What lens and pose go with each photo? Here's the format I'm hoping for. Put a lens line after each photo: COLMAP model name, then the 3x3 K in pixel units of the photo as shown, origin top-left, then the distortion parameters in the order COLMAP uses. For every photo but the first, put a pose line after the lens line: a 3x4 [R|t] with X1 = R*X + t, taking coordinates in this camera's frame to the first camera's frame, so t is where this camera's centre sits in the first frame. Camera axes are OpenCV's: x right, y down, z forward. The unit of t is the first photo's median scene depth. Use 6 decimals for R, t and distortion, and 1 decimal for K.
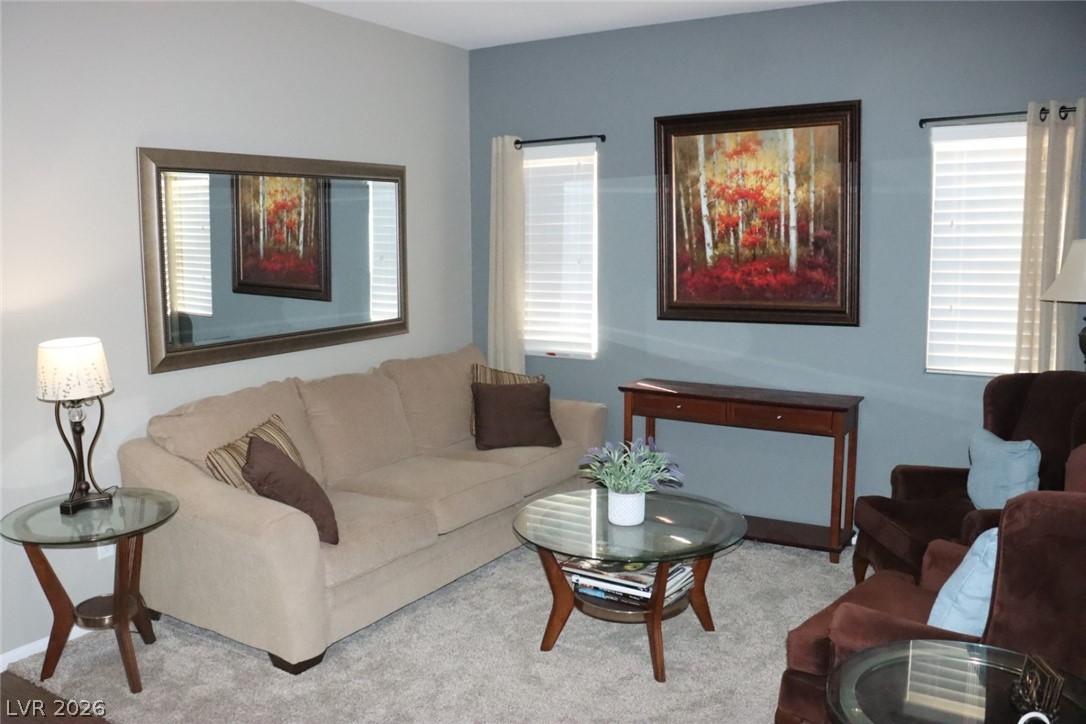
lens RADIAL K [[908.9, 0, 536.5], [0, 908.9, 353.4], [0, 0, 1]] dist [-0.165841, 0.154844]
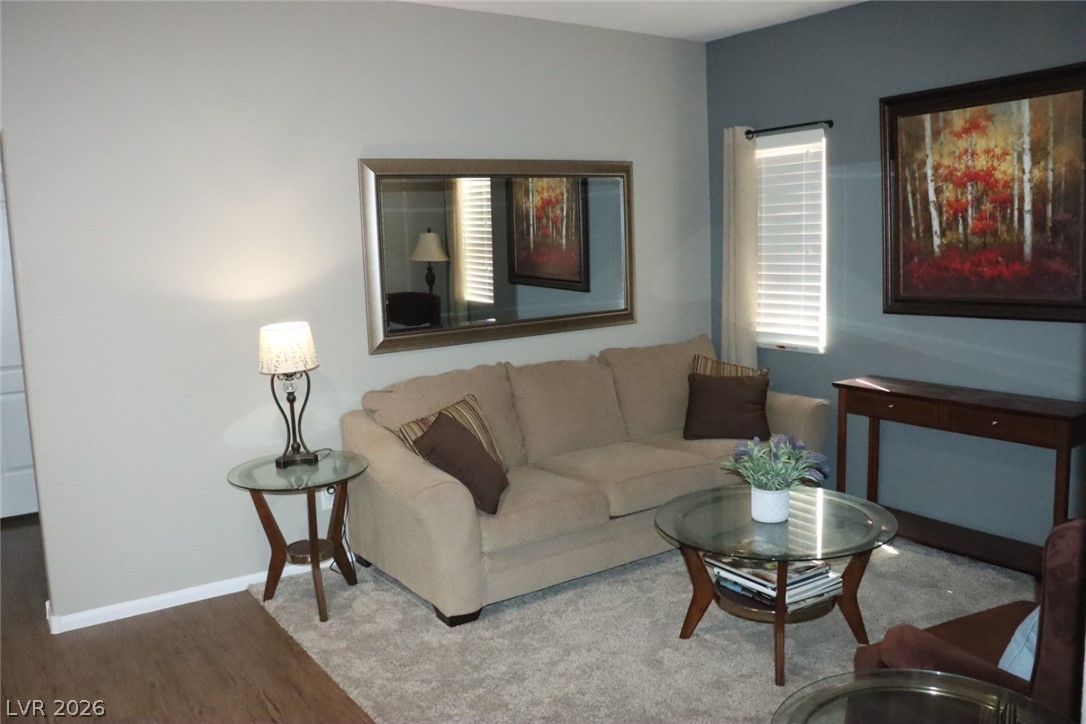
lens RADIAL K [[908.9, 0, 536.5], [0, 908.9, 353.4], [0, 0, 1]] dist [-0.165841, 0.154844]
pose [[0.914739, 0.028154, -0.403064, 0.196140], [-0.023859, 0.999592, 0.015672, -0.001567], [0.403341, -0.004719, 0.915038, 0.007679]]
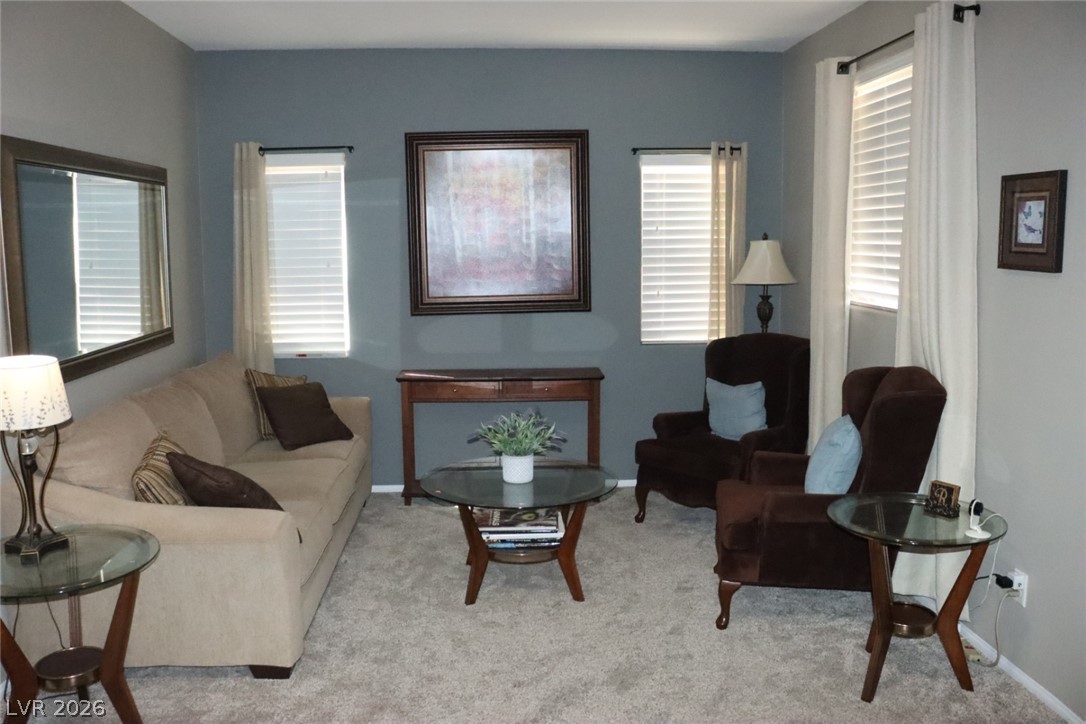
lens RADIAL K [[918.2, 0, 543.0], [0, 918.2, 362.0], [0, 0, 1]] dist [-0.200715, 0.288669]
pose [[0.809030, -0.075207, 0.582936, -0.432445], [0.074152, 0.996916, 0.025704, 0.002221], [-0.583071, 0.022431, 0.812112, 0.003407]]
